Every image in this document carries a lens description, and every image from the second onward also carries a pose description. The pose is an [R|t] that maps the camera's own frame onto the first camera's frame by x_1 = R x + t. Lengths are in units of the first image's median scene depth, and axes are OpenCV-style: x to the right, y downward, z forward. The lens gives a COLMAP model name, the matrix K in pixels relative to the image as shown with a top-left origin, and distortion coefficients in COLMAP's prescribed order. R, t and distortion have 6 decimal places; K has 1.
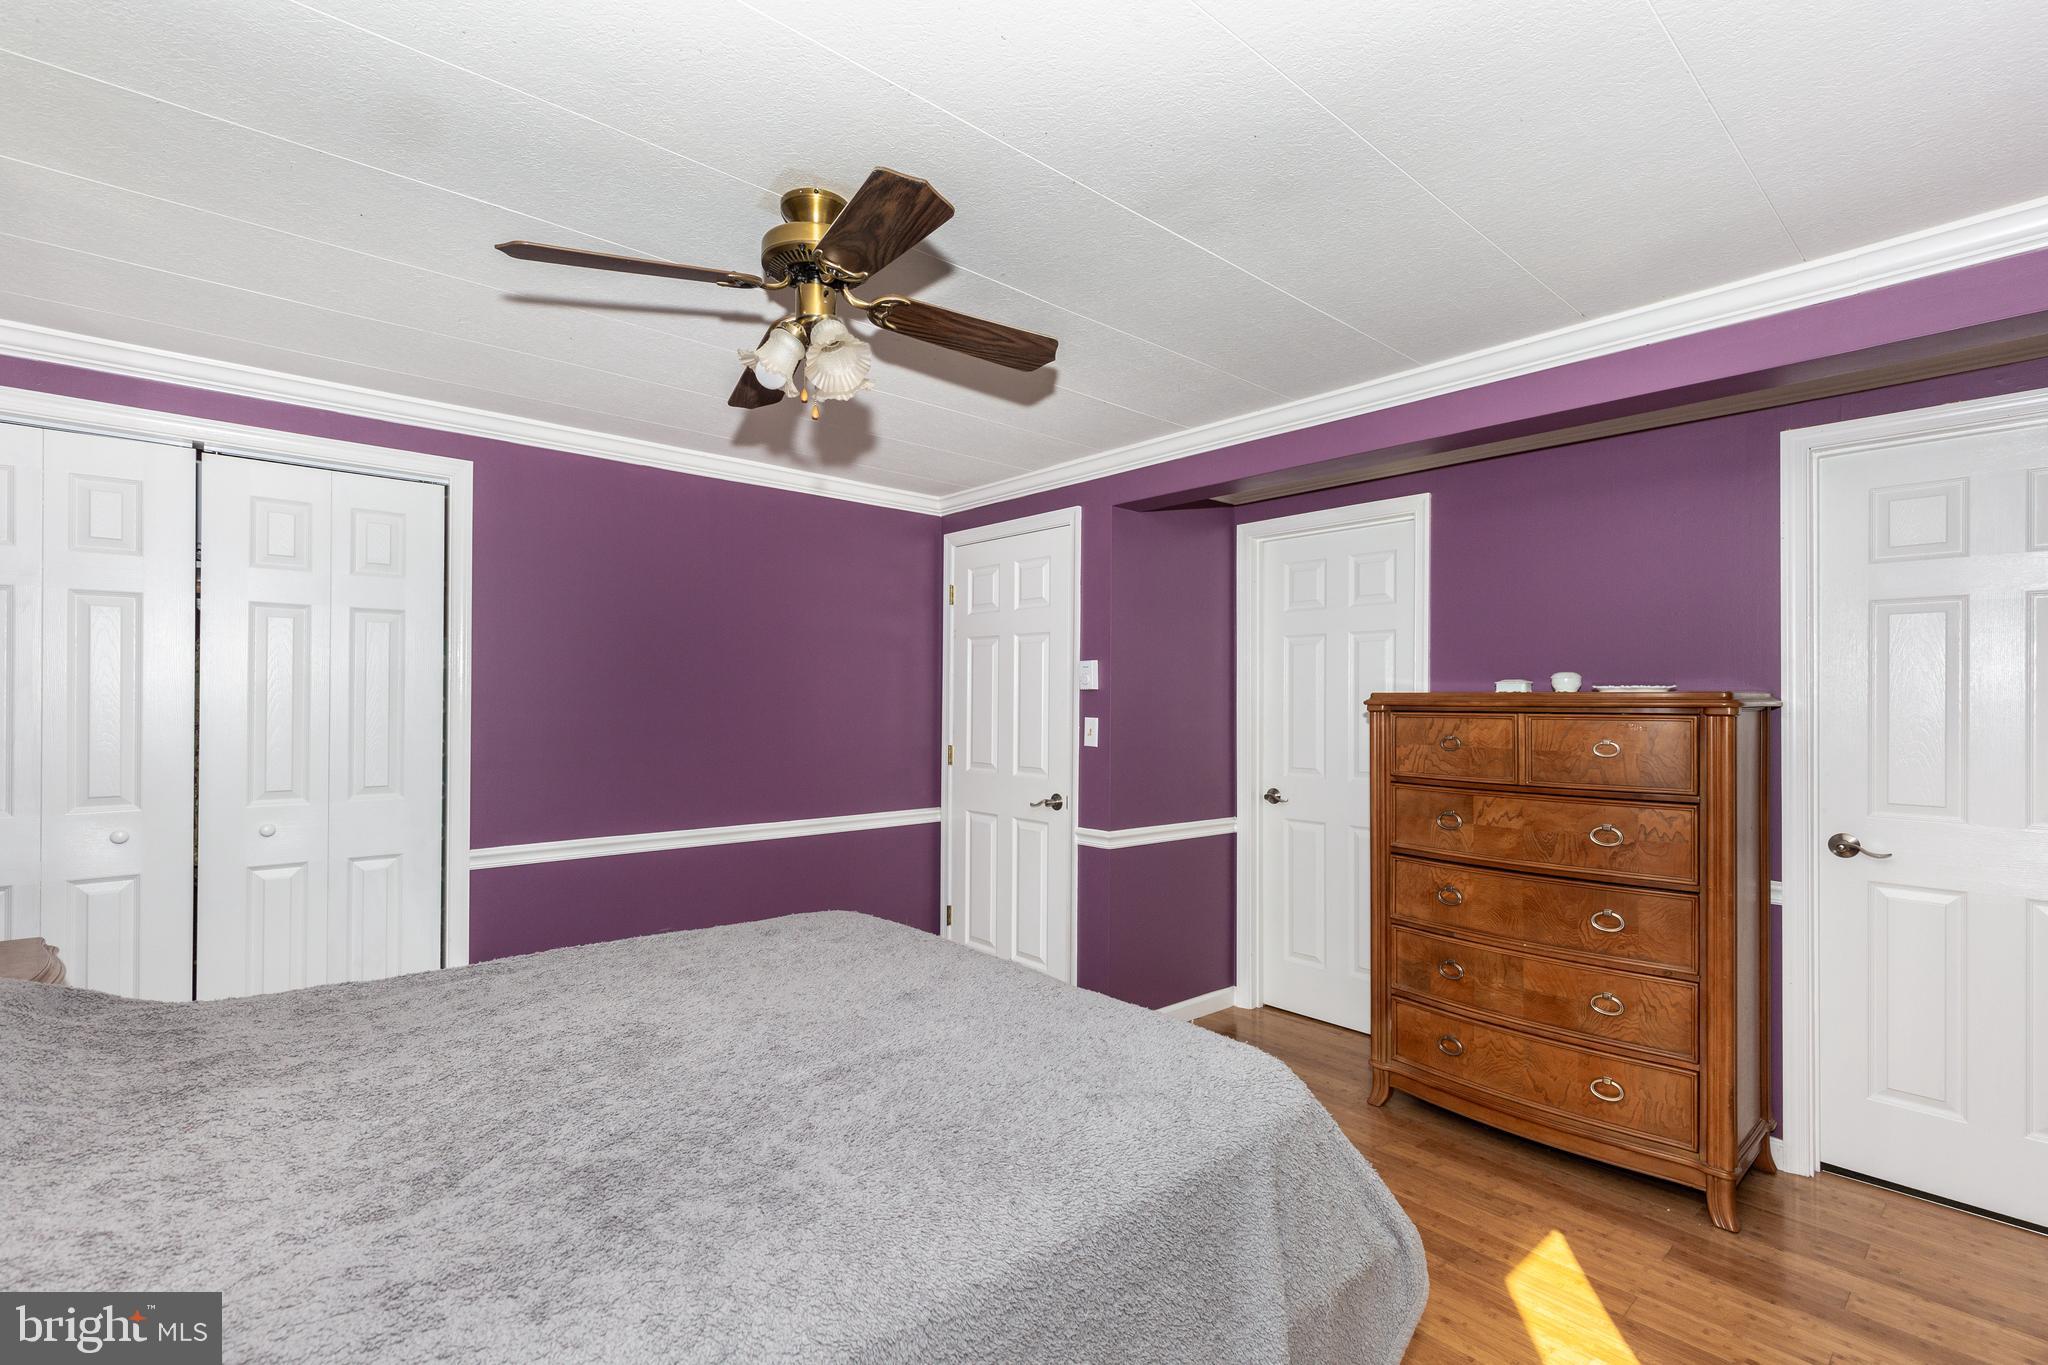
lens RADIAL K [[938.2, 0, 1013.4], [0, 938.2, 693.5], [0, 0, 1]] dist [0.002162, 0.000335]
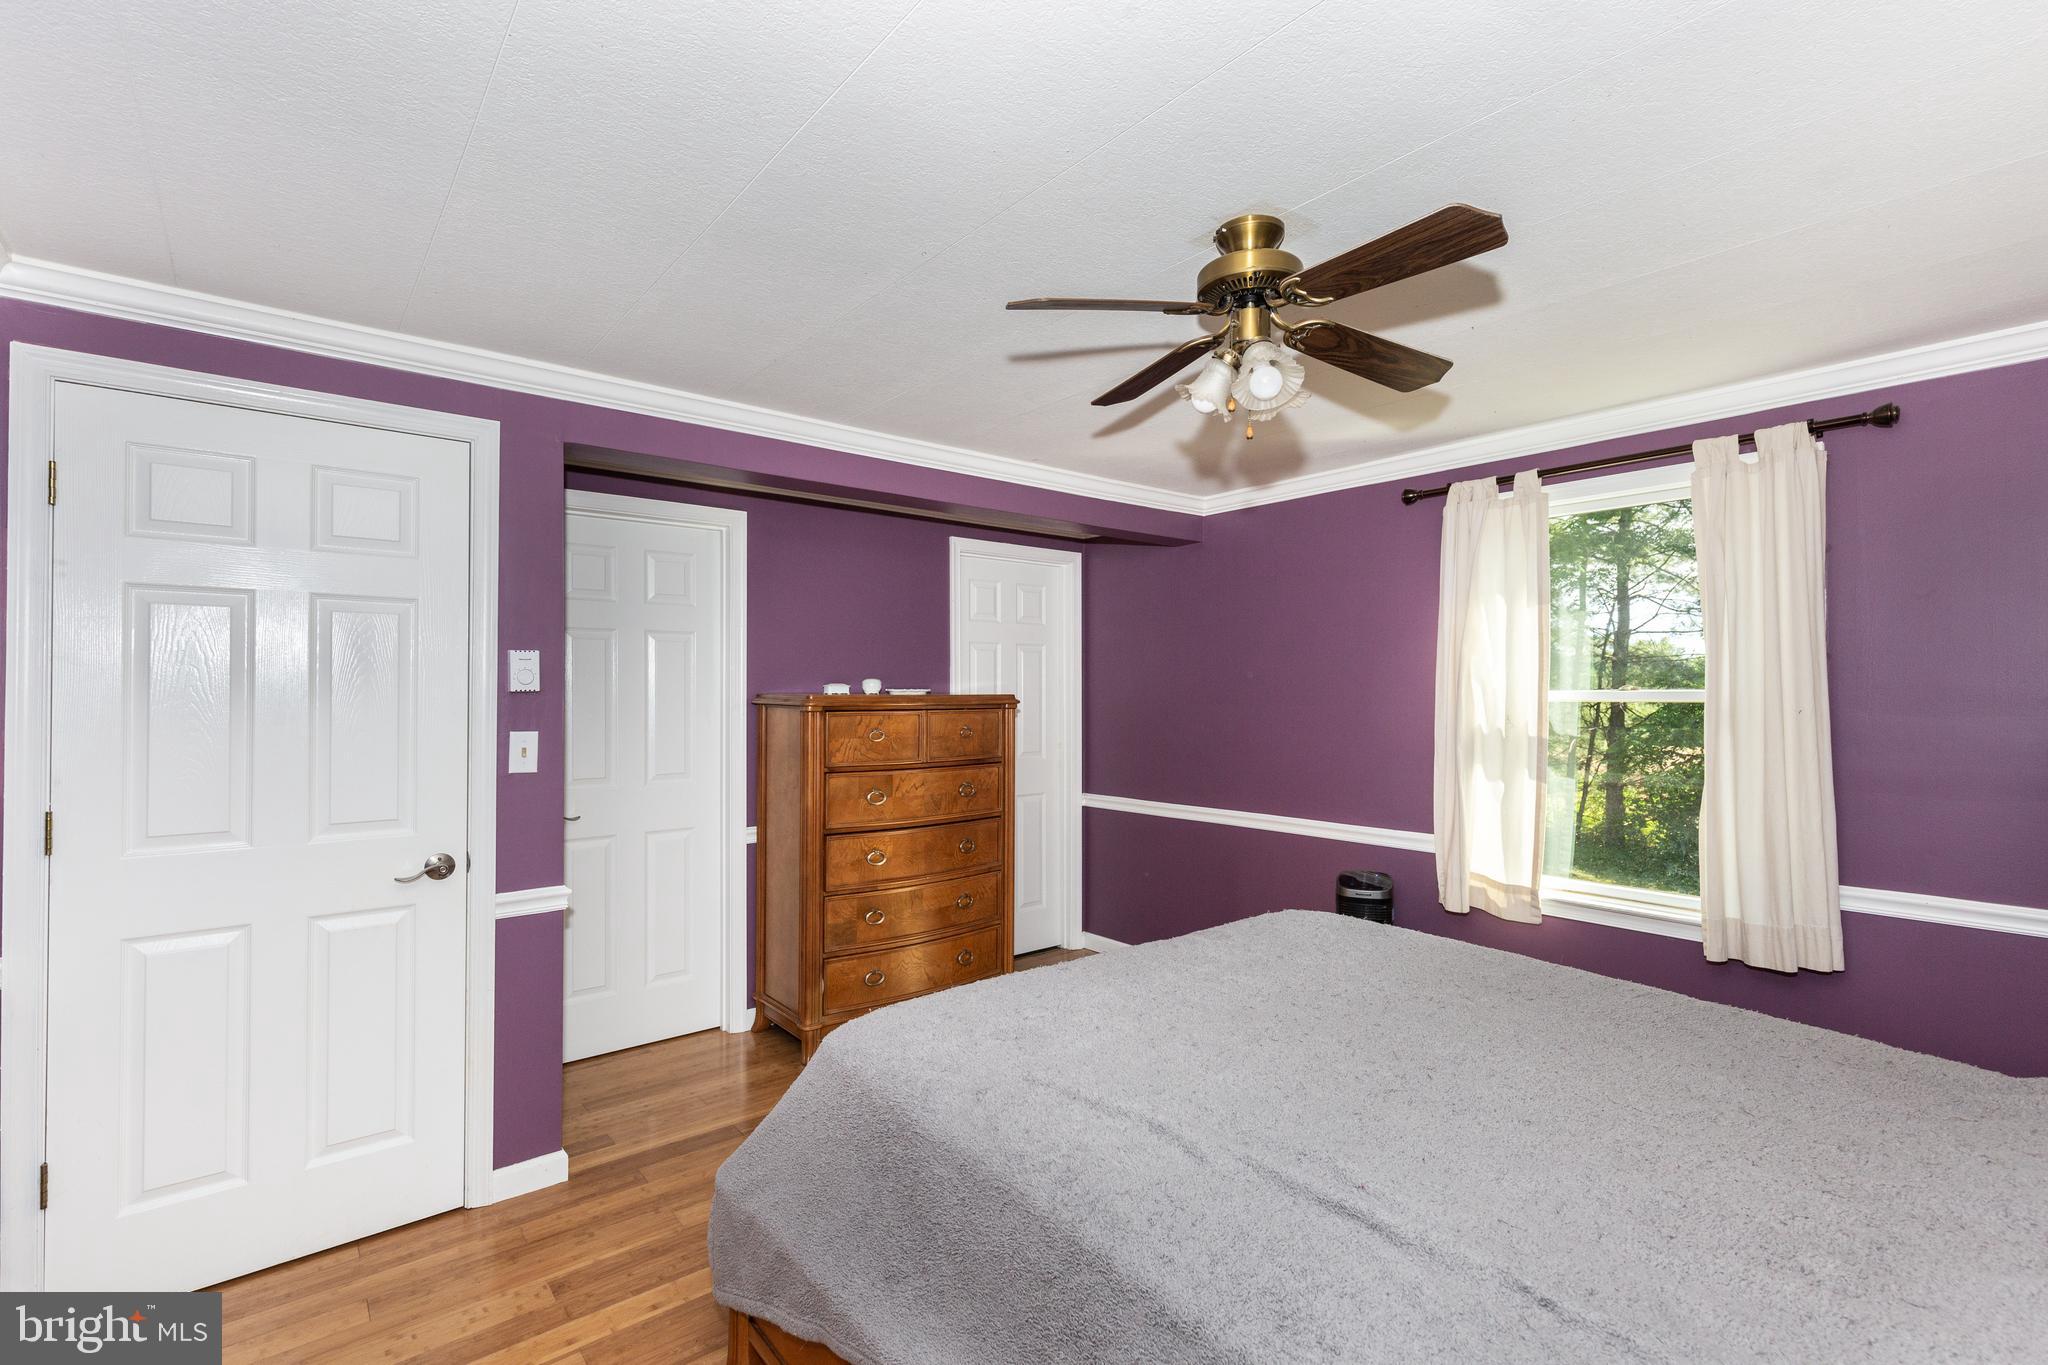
lens RADIAL K [[938.2, 0, 1013.4], [0, 938.2, 693.5], [0, 0, 1]] dist [0.002162, 0.000335]
pose [[0.023361, -0.003782, 0.999720, -0.752790], [-0.003497, 0.999986, 0.003865, -0.007984], [-0.999721, -0.003587, 0.023348, 0.764387]]
